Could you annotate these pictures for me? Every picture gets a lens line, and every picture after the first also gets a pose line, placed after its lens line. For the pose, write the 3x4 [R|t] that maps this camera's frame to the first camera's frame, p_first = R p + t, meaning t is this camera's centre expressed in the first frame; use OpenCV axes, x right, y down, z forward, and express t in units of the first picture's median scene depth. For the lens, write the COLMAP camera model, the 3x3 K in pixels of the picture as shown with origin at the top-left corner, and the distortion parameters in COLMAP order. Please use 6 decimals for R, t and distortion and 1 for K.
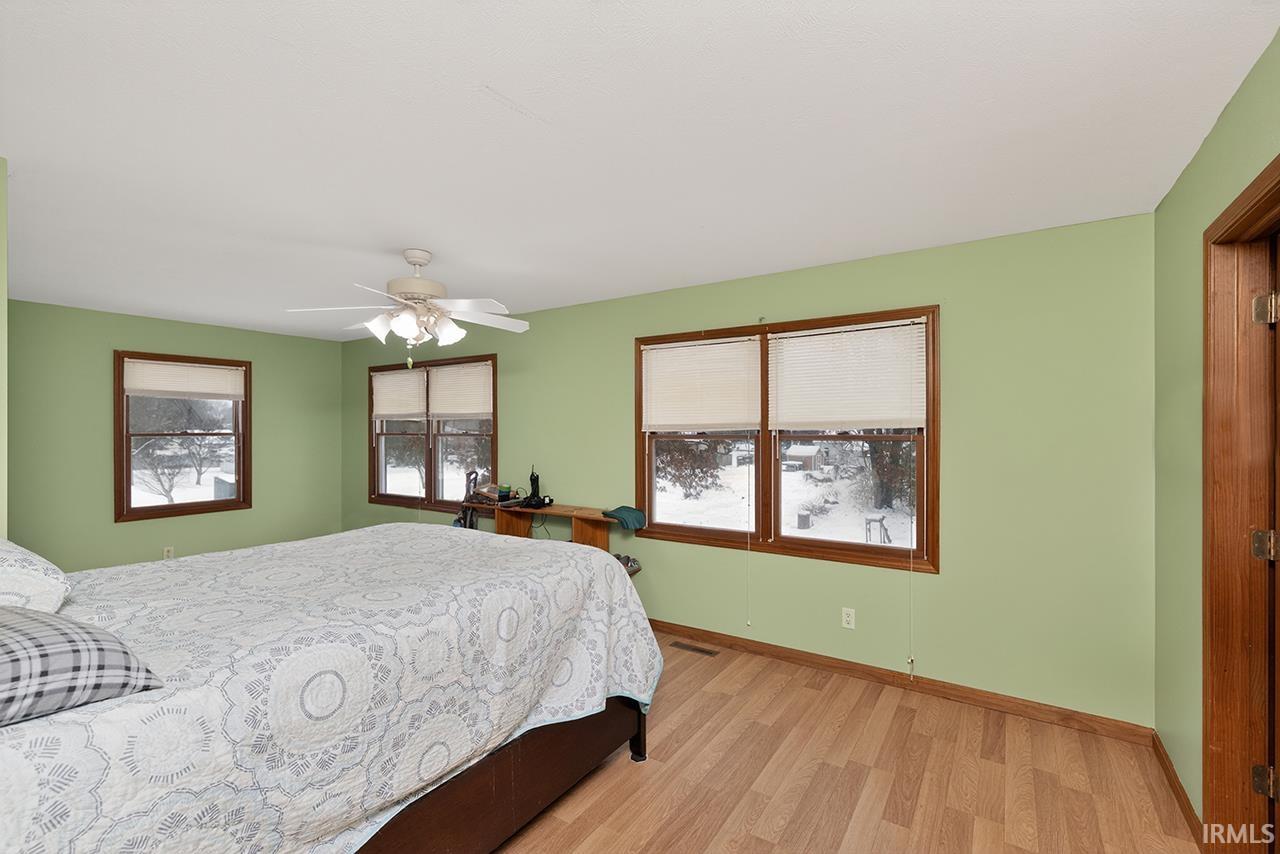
lens RADIAL K [[559.9, 0, 645.1], [0, 559.9, 425.4], [0, 0, 1]] dist [-0.005303, 0.001675]
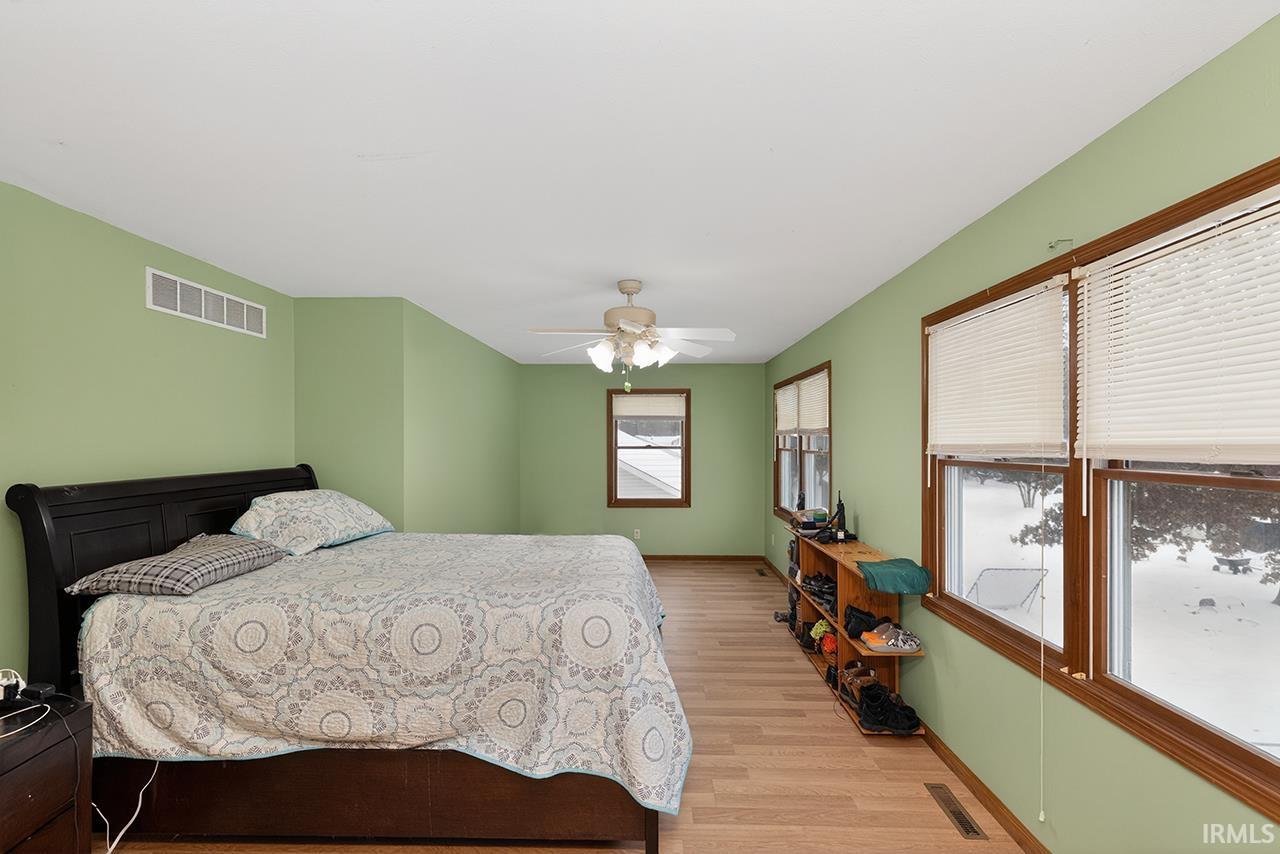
lens RADIAL K [[559.9, 0, 642.1], [0, 559.9, 440.6], [0, 0, 1]] dist [-0.005303, 0.001675]
pose [[0.524595, 0.002761, -0.851347, 0.435001], [0.006657, 0.999951, 0.007345, -0.014371], [0.851326, -0.009520, 0.524551, 0.392096]]
